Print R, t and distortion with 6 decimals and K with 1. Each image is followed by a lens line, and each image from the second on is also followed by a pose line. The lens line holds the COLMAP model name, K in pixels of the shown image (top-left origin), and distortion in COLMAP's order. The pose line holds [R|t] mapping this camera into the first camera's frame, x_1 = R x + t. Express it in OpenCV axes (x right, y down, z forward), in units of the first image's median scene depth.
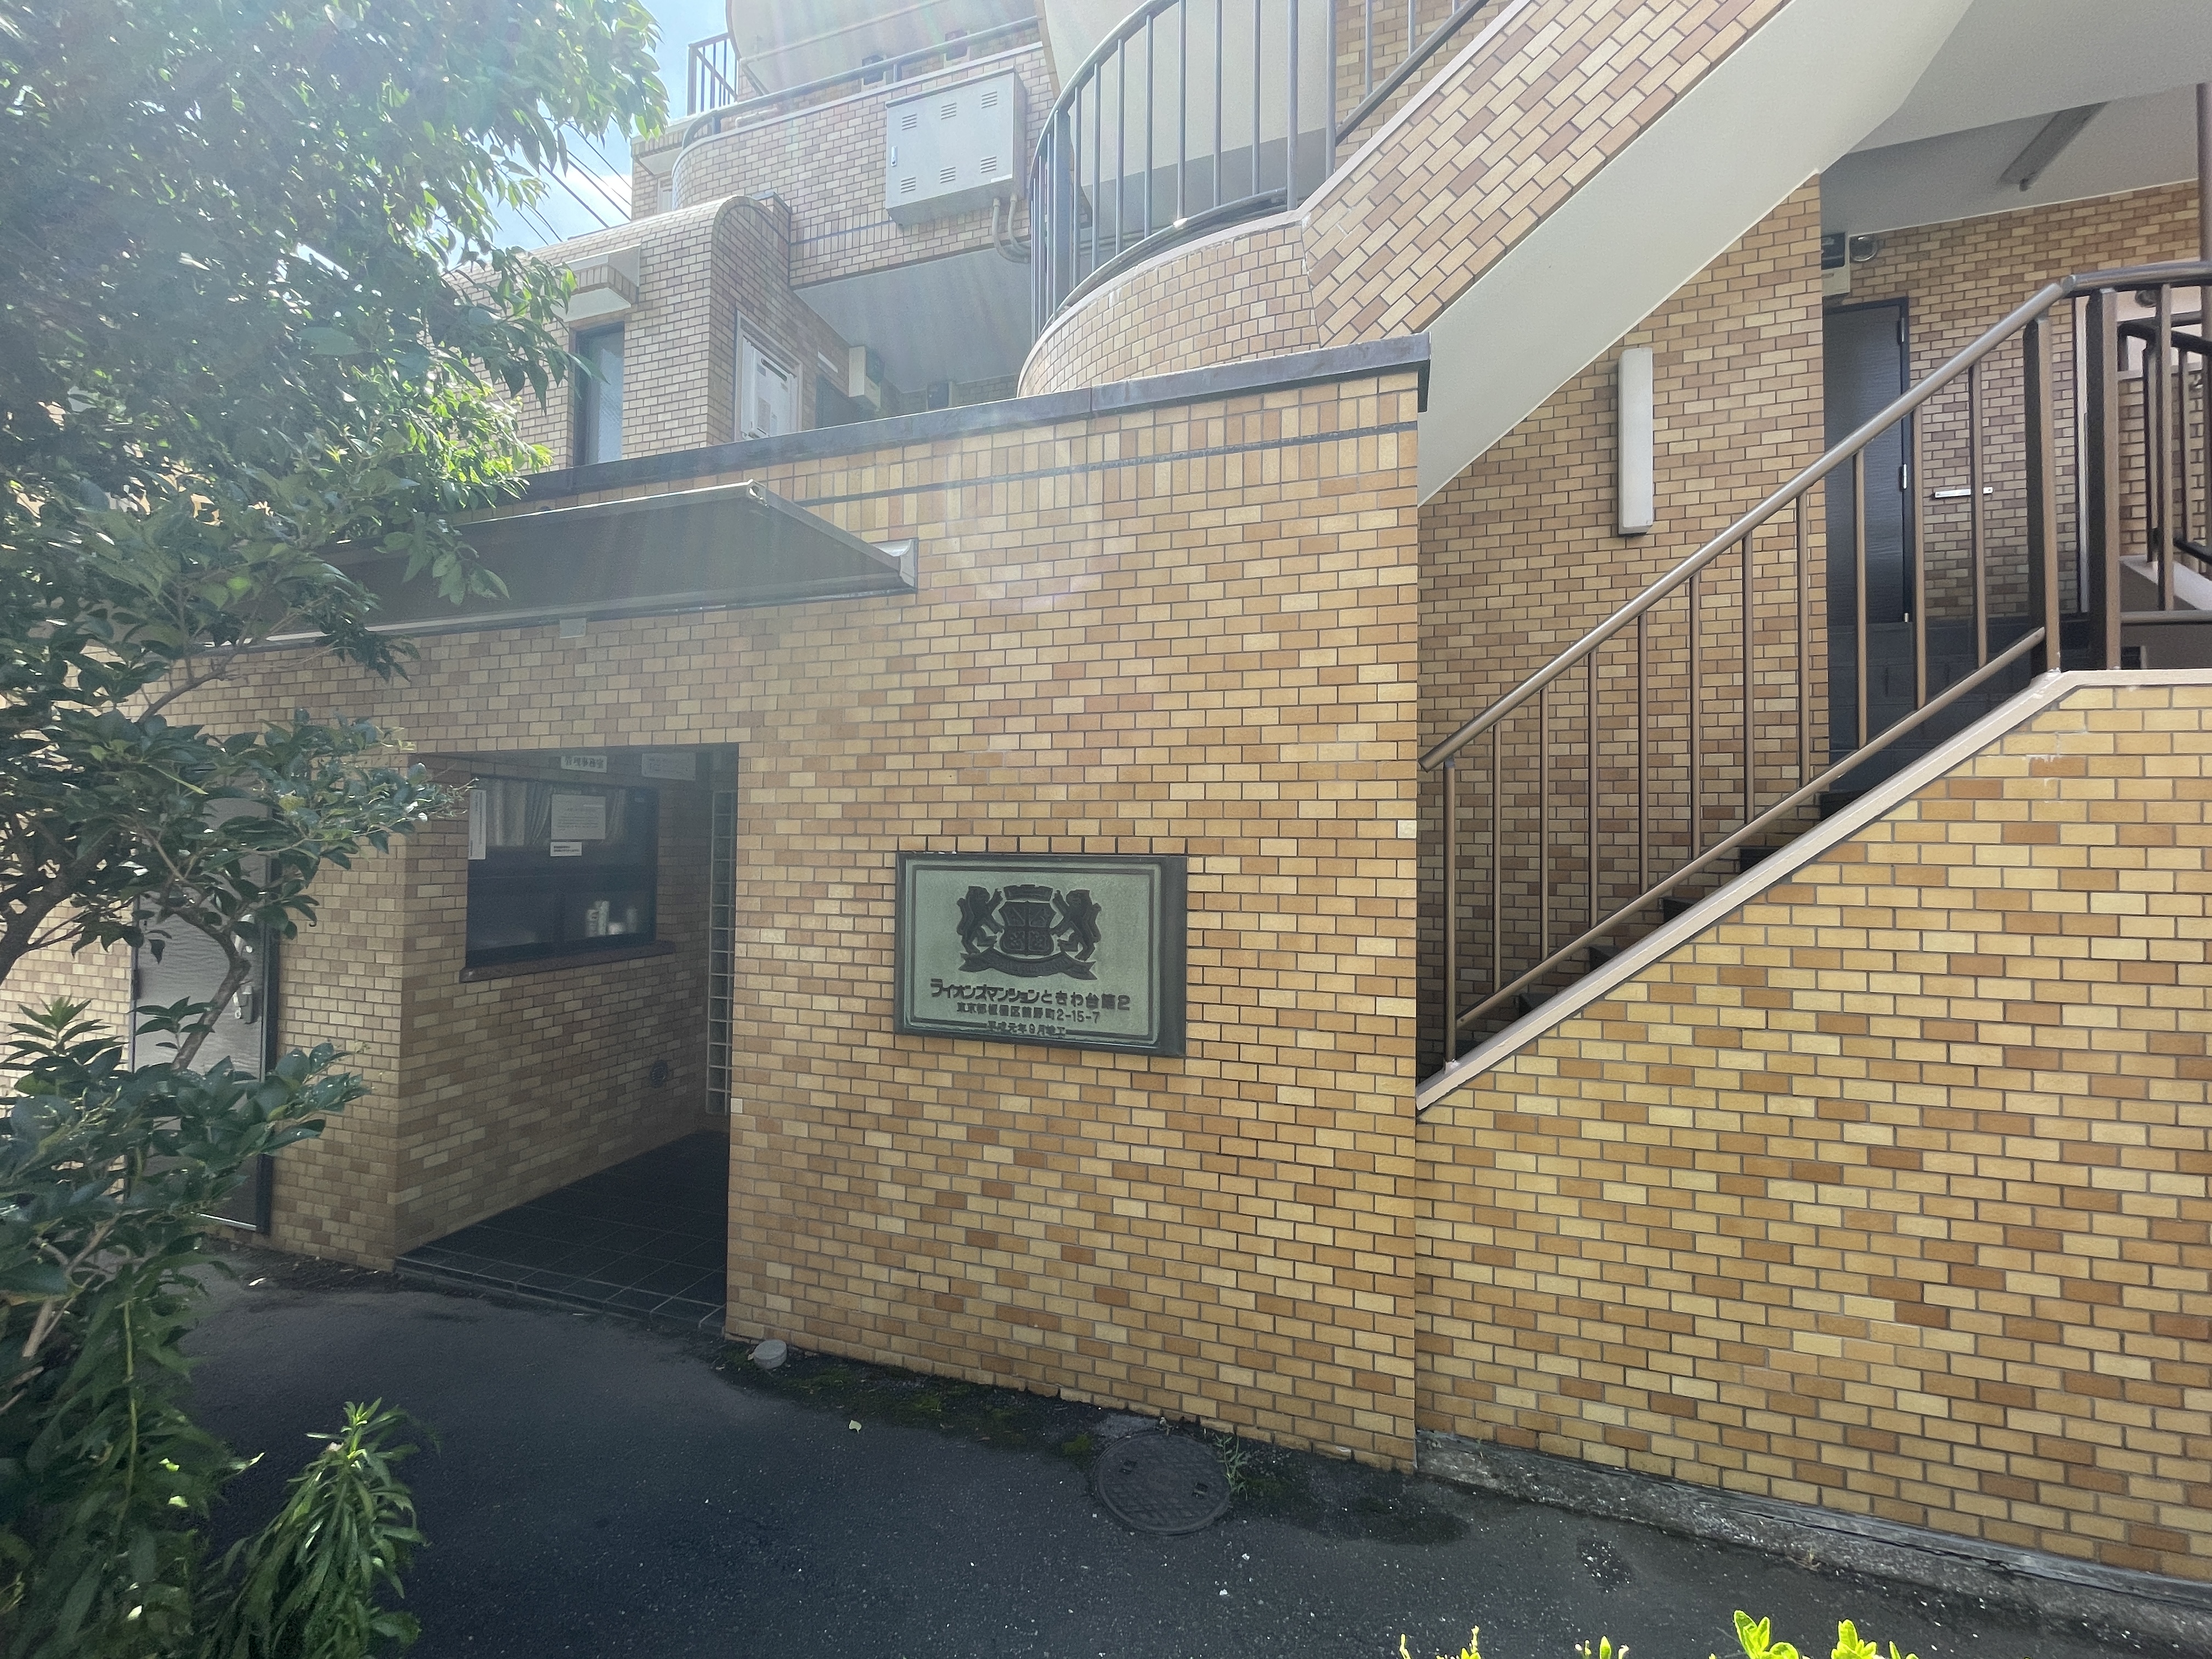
lens RADIAL K [[881.0, 0, 1124.1], [0, 881.0, 807.0], [0, 0, 1]] dist [0.001752, -0.000502]
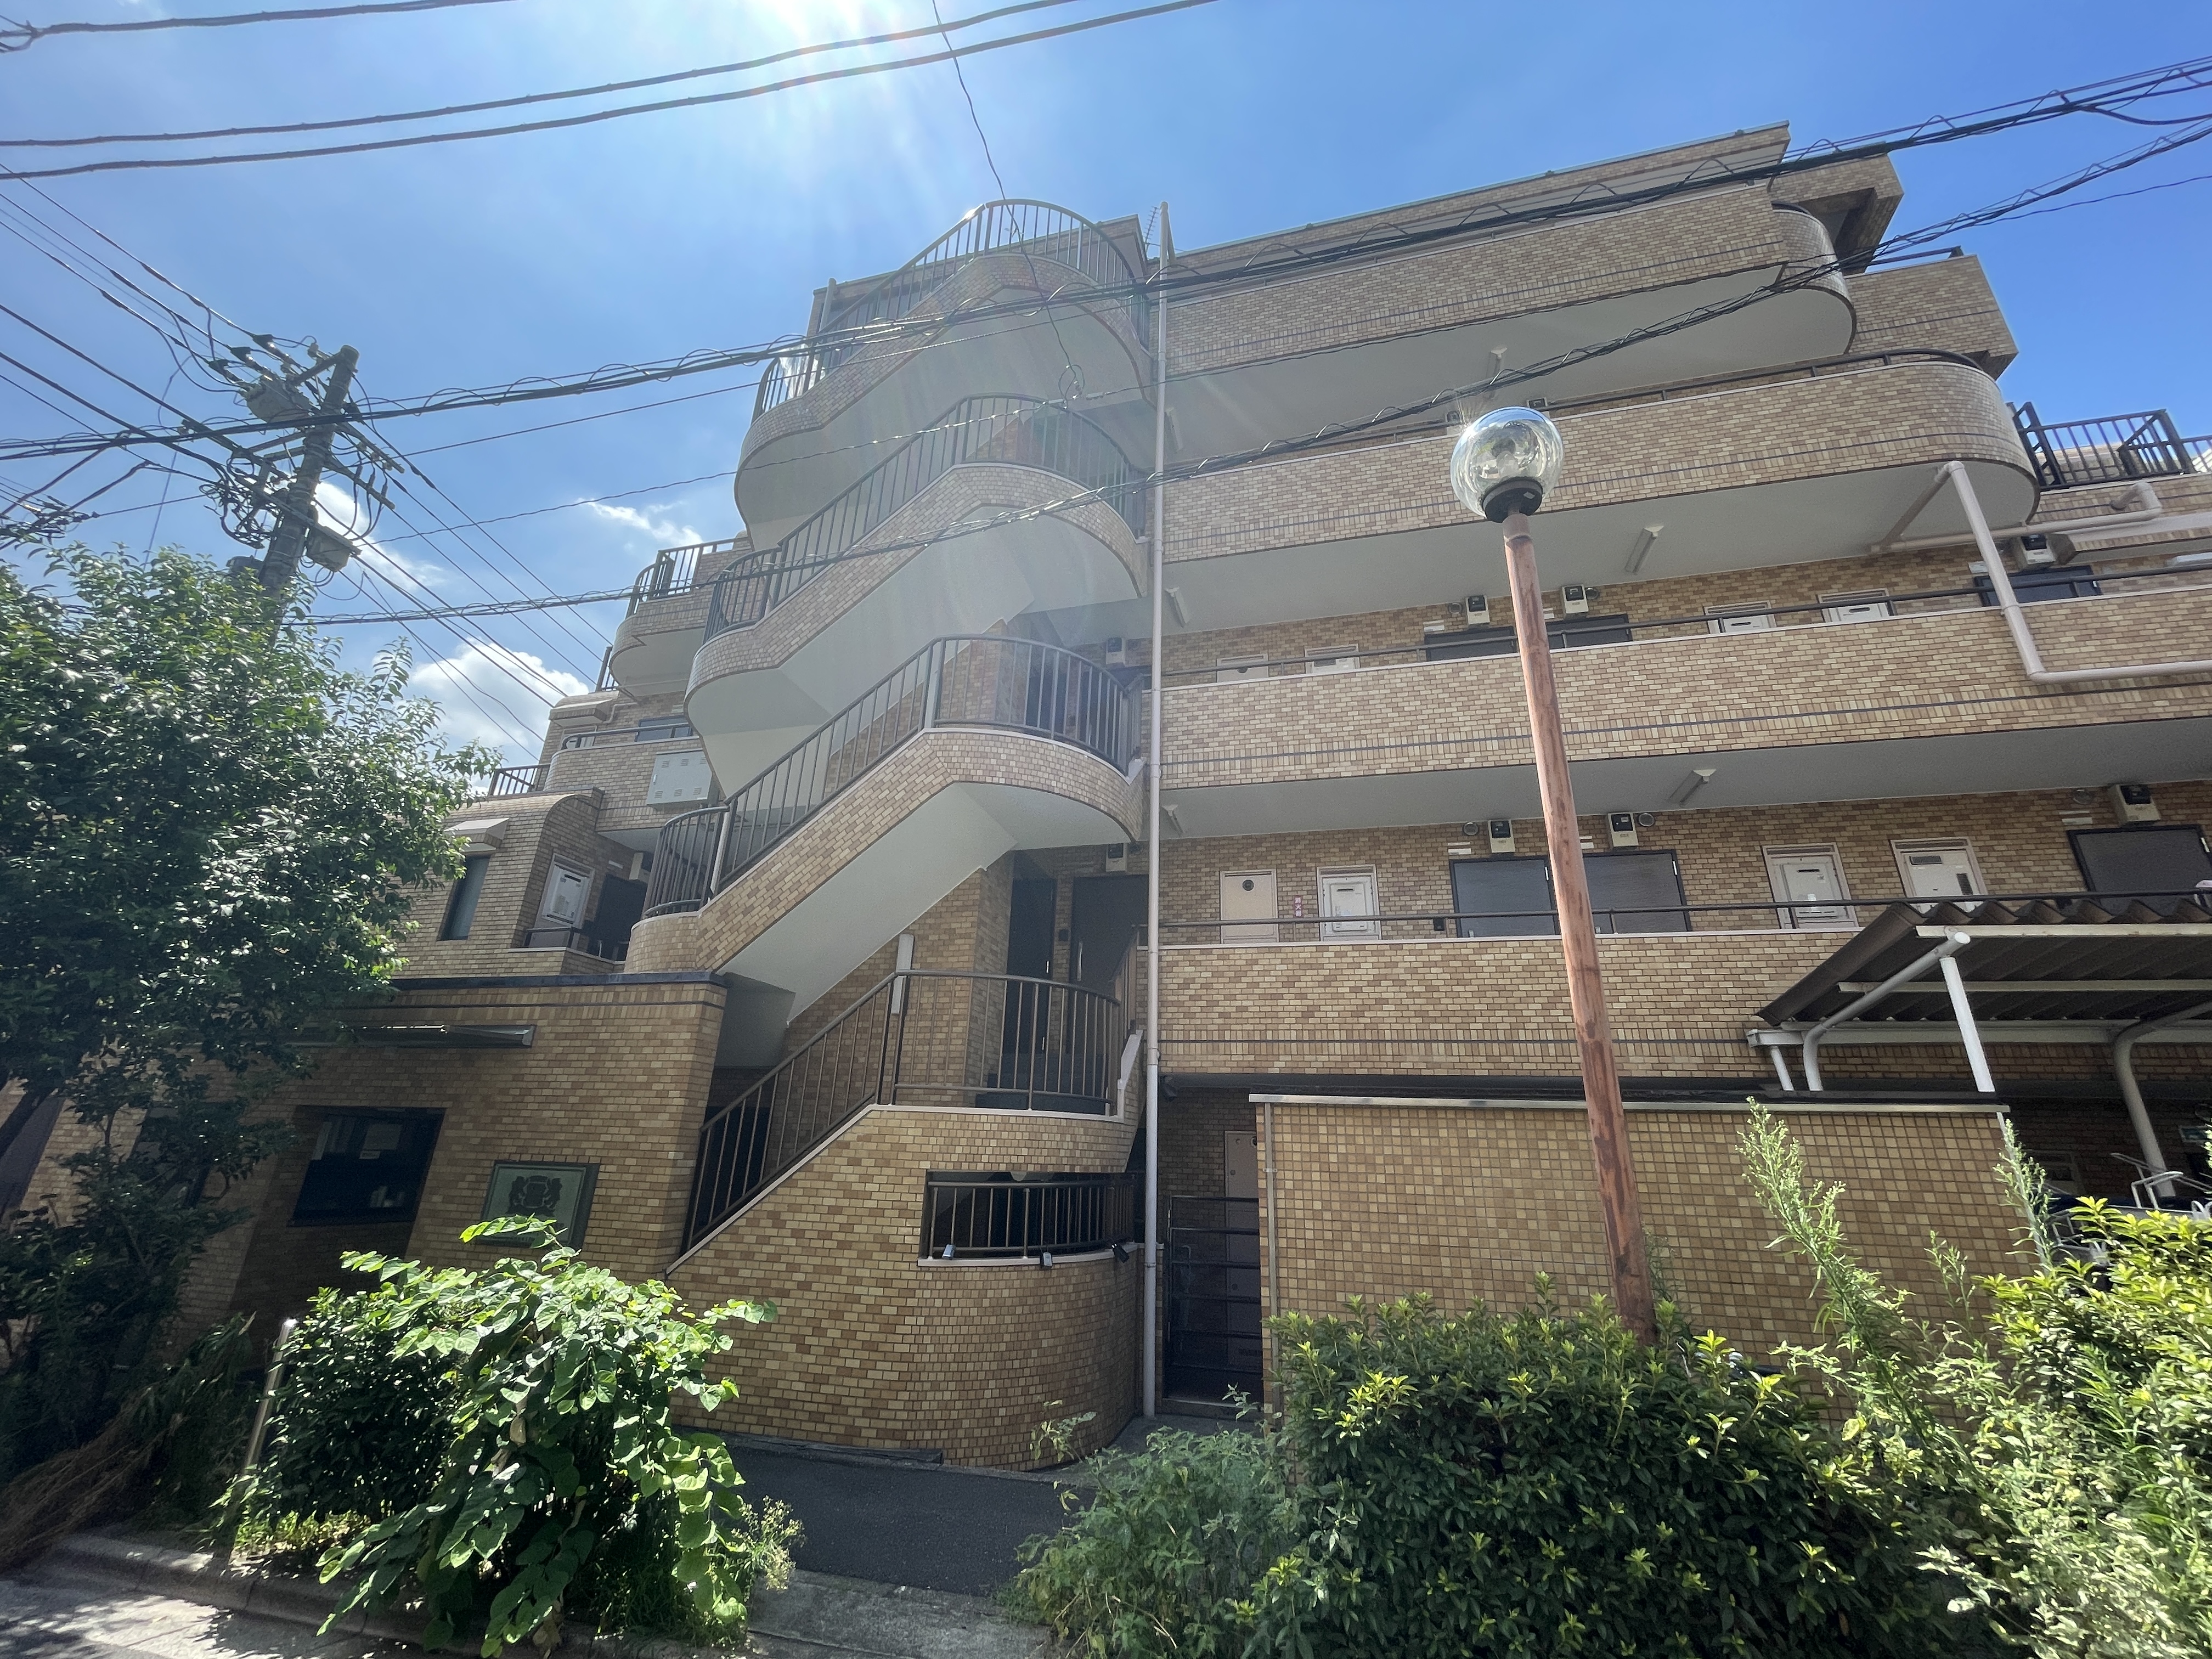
lens RADIAL K [[874.3, 0, 1106.0], [0, 874.3, 829.5], [0, 0, 1]] dist [-0.000202, -0.000349]
pose [[0.998631, 0.036672, 0.037289, 1.445030], [-0.022942, 0.947882, -0.317795, -0.095272], [-0.047000, 0.316505, 0.947426, -1.822660]]
